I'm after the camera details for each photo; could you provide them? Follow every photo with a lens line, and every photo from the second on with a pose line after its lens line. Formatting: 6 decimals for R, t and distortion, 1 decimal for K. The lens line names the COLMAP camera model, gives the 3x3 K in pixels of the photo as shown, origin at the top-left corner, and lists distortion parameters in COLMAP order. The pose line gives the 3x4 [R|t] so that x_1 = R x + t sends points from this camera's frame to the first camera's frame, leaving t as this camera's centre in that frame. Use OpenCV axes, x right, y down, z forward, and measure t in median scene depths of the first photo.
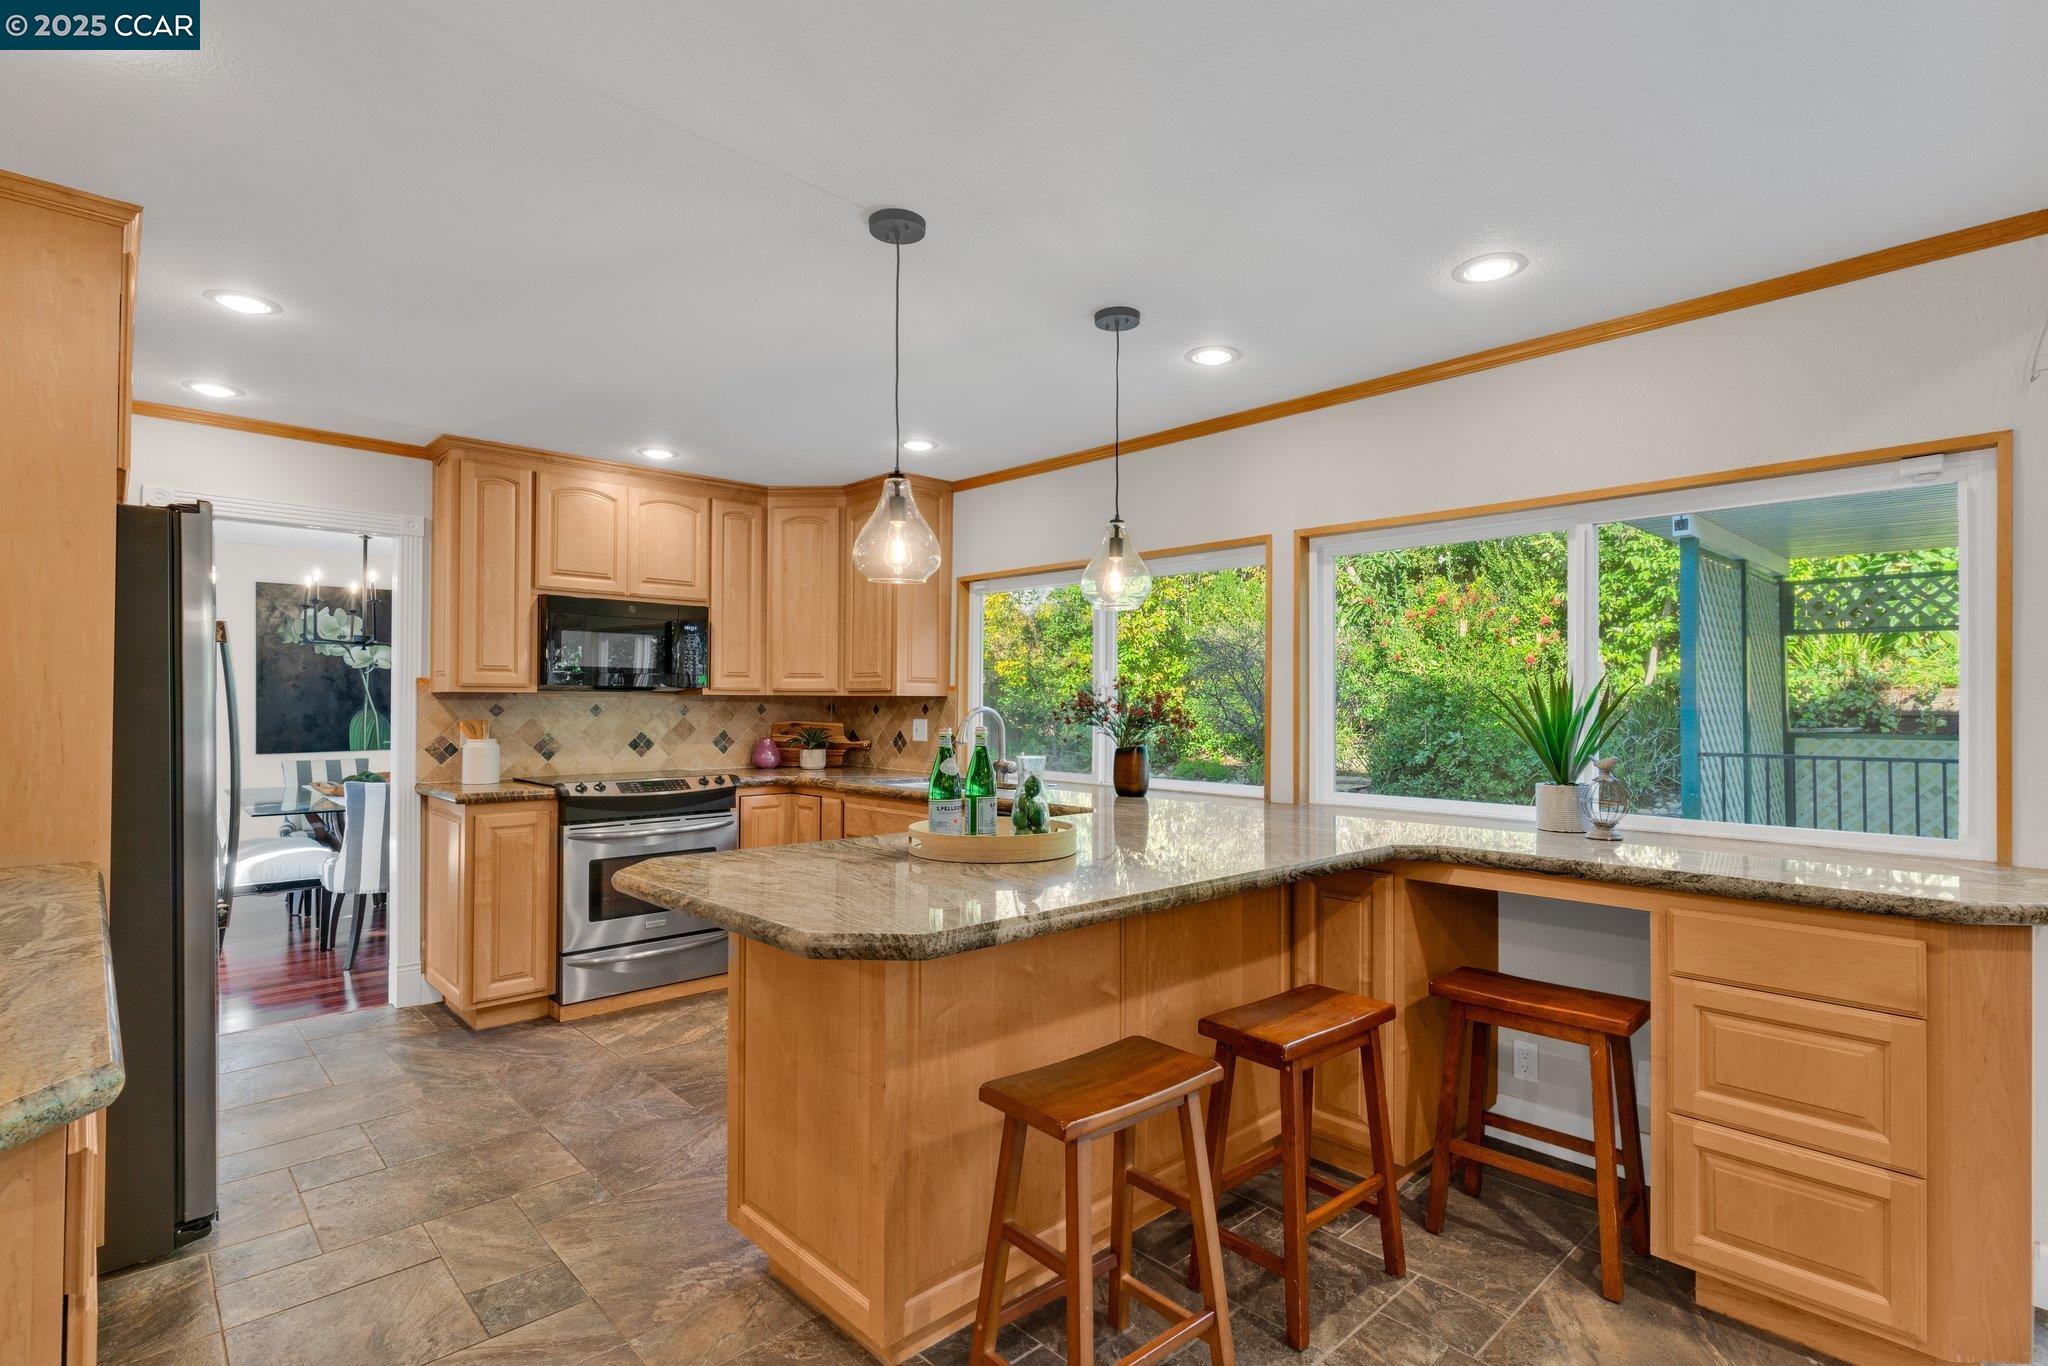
lens RADIAL K [[987.8, 0, 1020.6], [0, 987.8, 688.3], [0, 0, 1]] dist [0.005884, 0.001491]
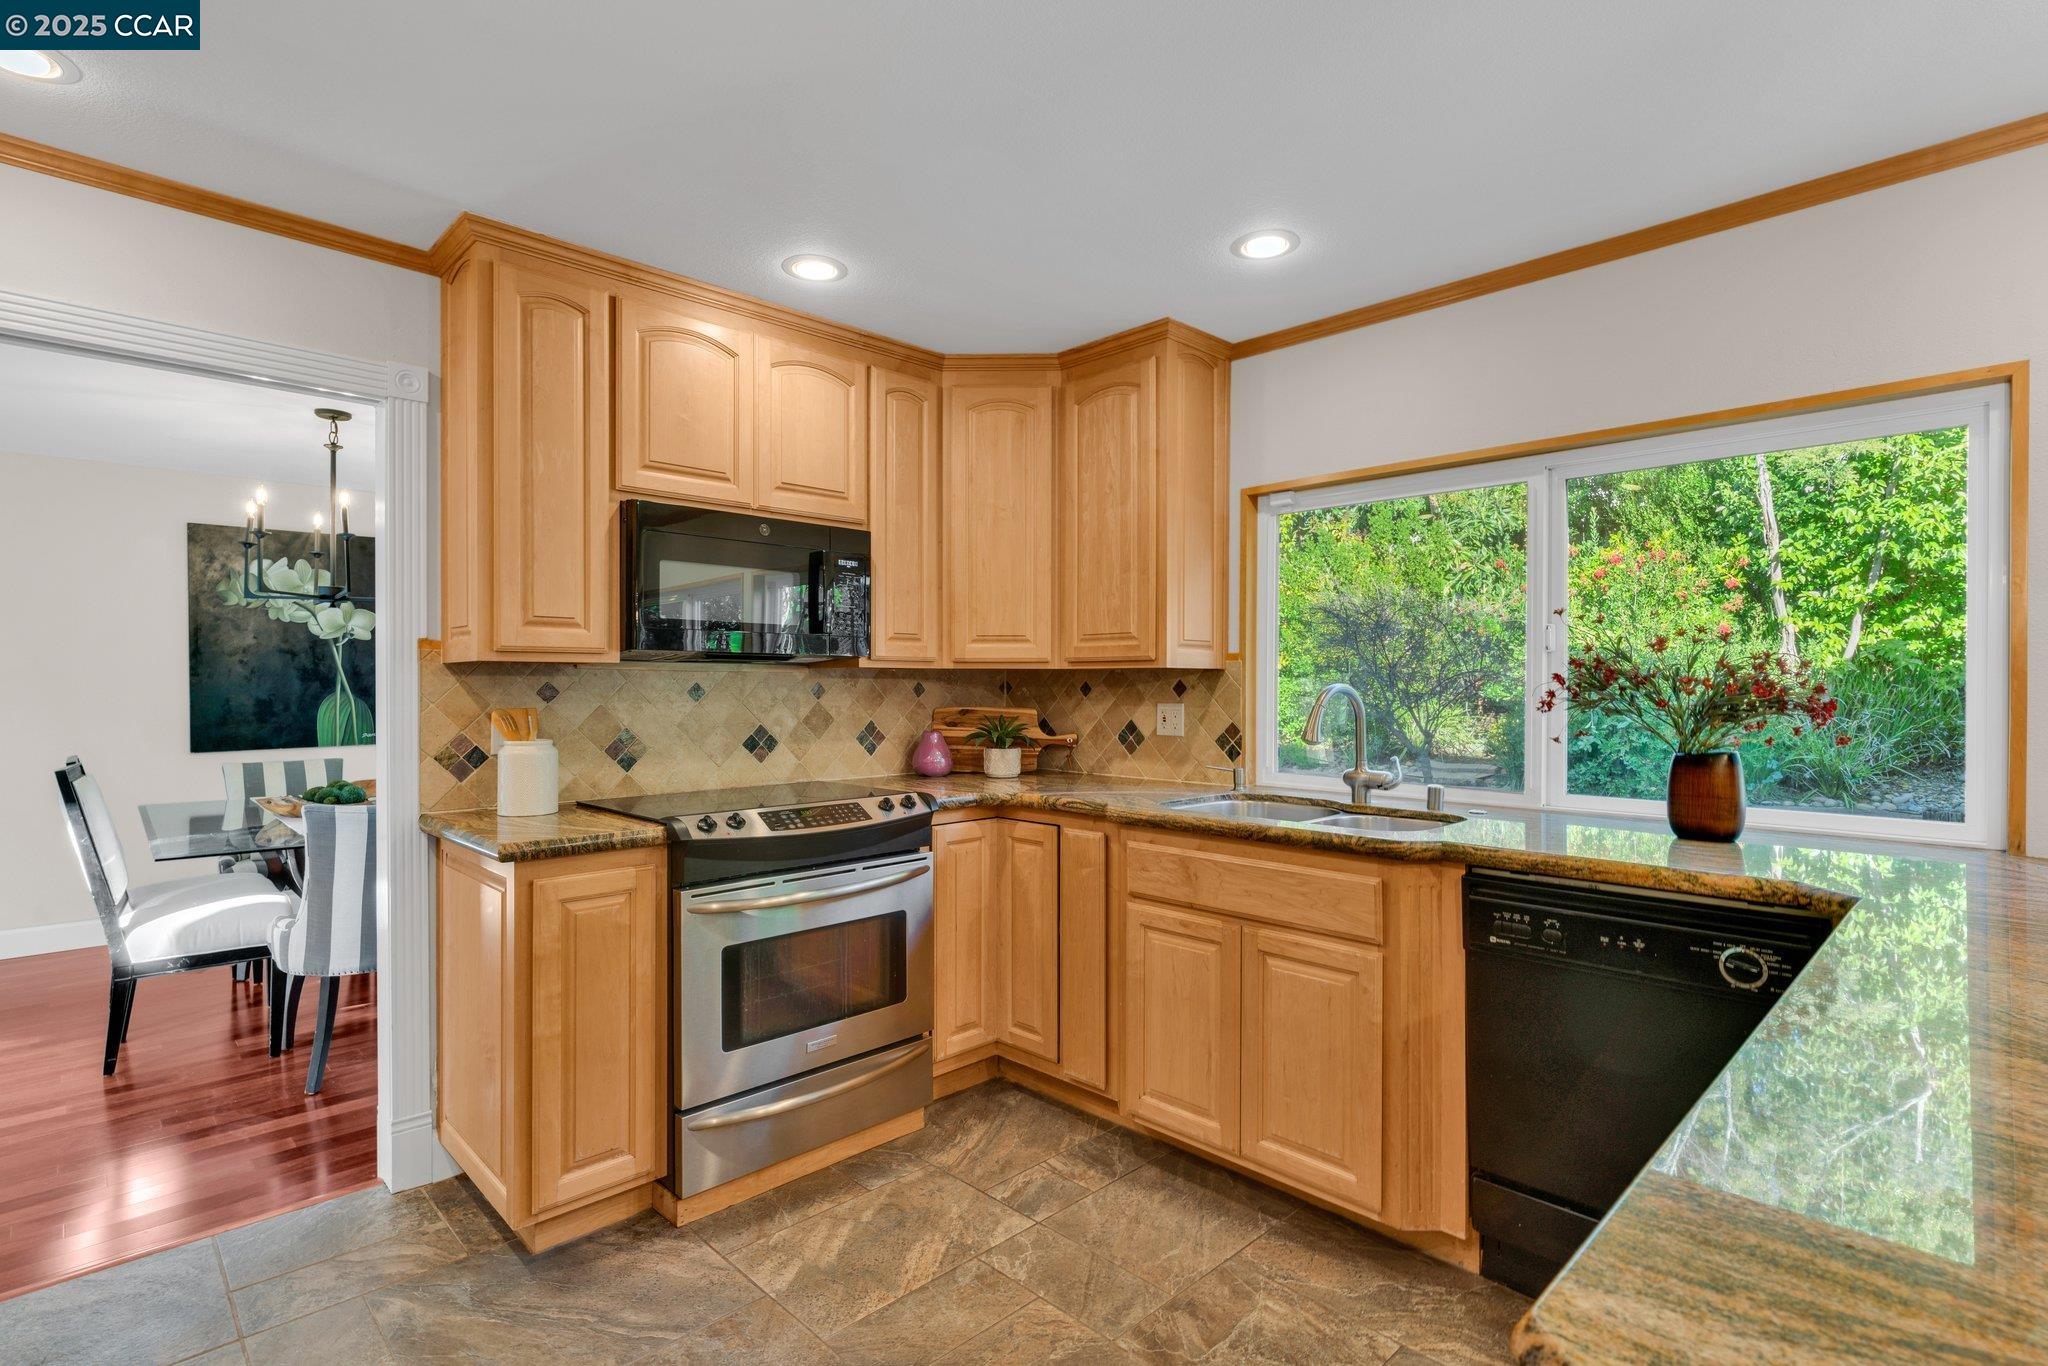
lens RADIAL K [[987.8, 0, 1026.8], [0, 987.8, 682.6], [0, 0, 1]] dist [0.005884, 0.001491]
pose [[0.999798, -0.004097, 0.019683, -0.230789], [0.003830, 0.999901, 0.013563, 0.008267], [-0.019737, -0.013485, 0.999714, 0.357206]]
